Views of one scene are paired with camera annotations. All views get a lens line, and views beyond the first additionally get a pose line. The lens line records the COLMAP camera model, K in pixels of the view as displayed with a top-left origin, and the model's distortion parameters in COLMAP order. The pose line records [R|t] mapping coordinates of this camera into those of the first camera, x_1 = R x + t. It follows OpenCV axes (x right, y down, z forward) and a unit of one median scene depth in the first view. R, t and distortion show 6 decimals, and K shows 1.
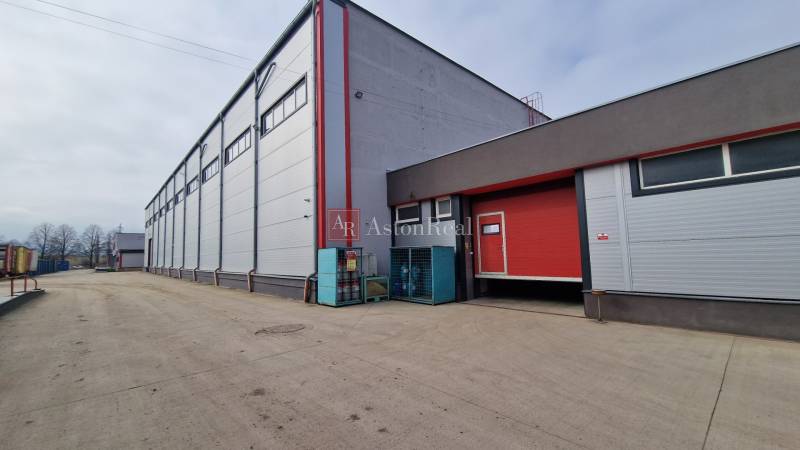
lens RADIAL K [[327.7, 0, 393.6], [0, 327.7, 229.3], [0, 0, 1]] dist [0.000756, -0.004887]
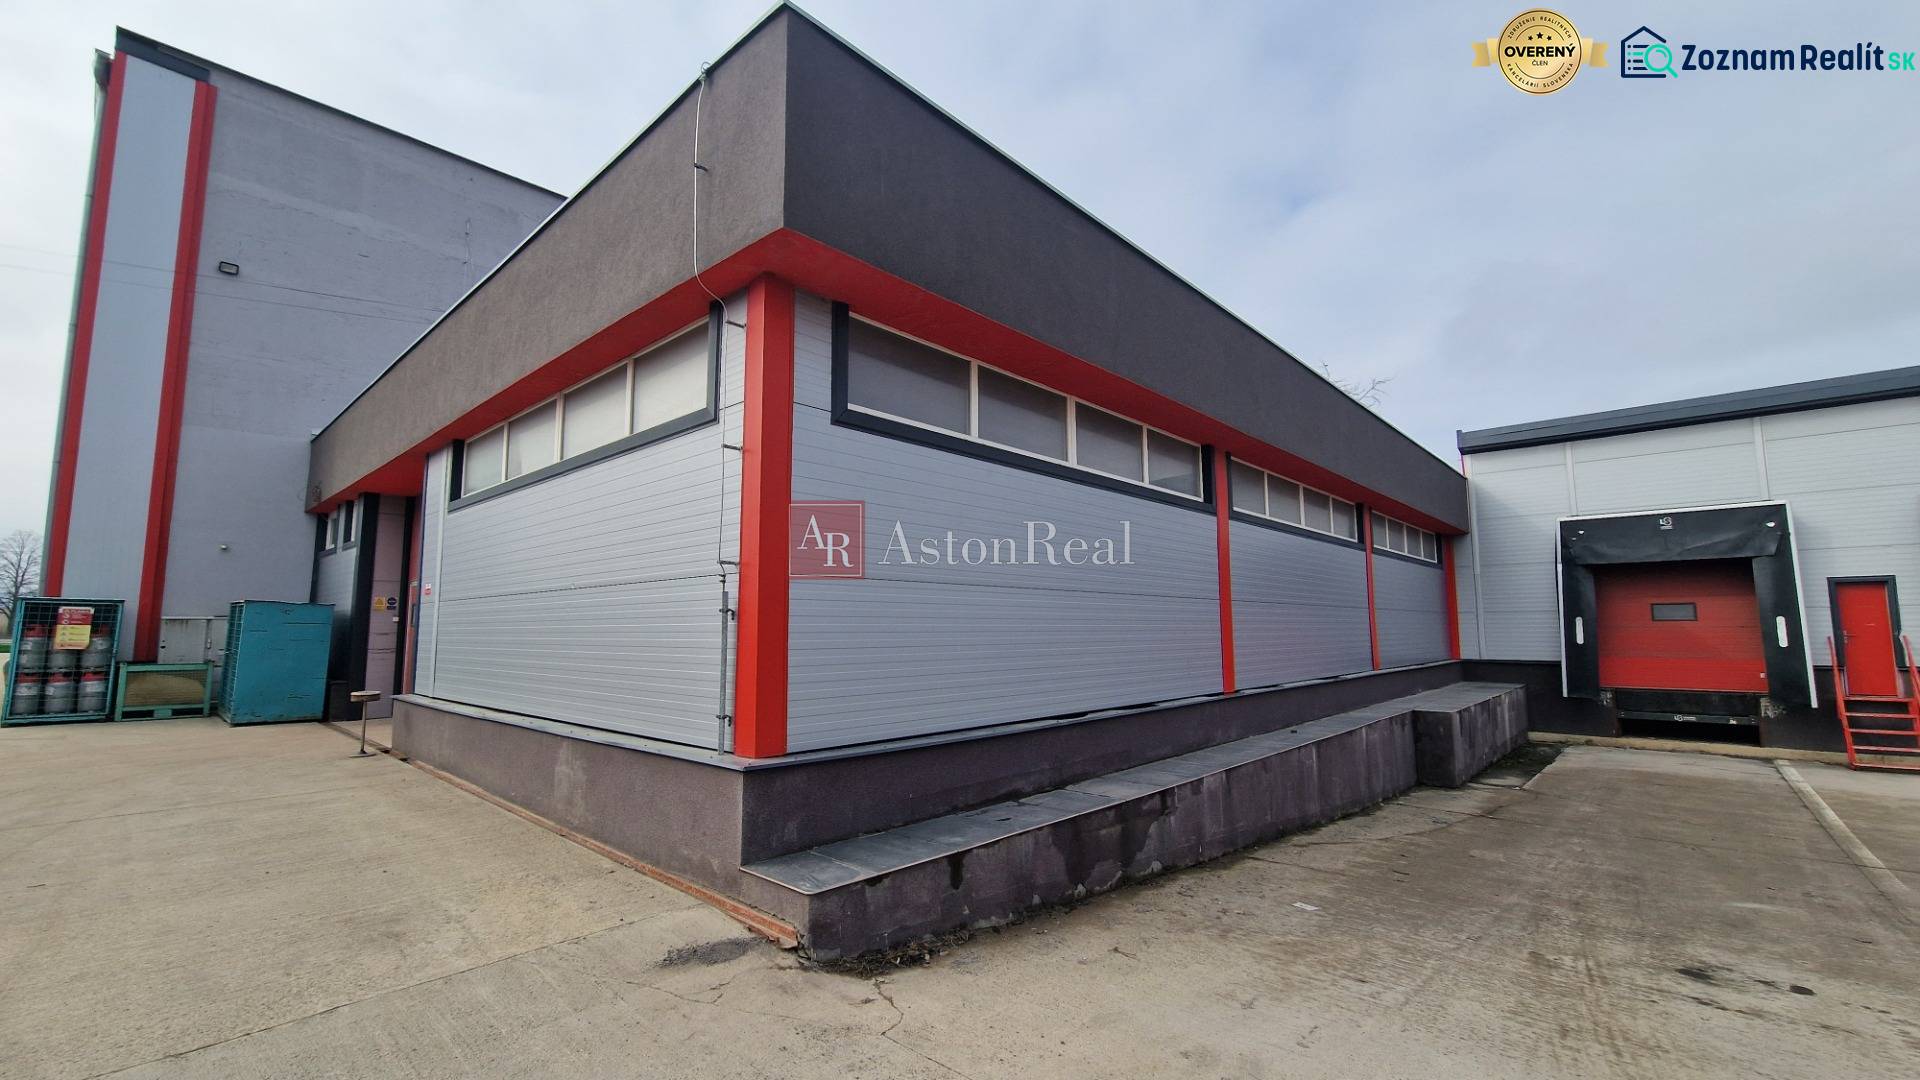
lens RADIAL K [[786.6, 0, 960.7], [0, 786.6, 554.5], [0, 0, 1]] dist [0.000756, -0.004887]
pose [[0.993415, 0.033732, 0.109496, 0.979795], [-0.031663, 0.999287, -0.020575, -0.024453], [-0.110112, 0.016972, 0.993774, -0.238320]]
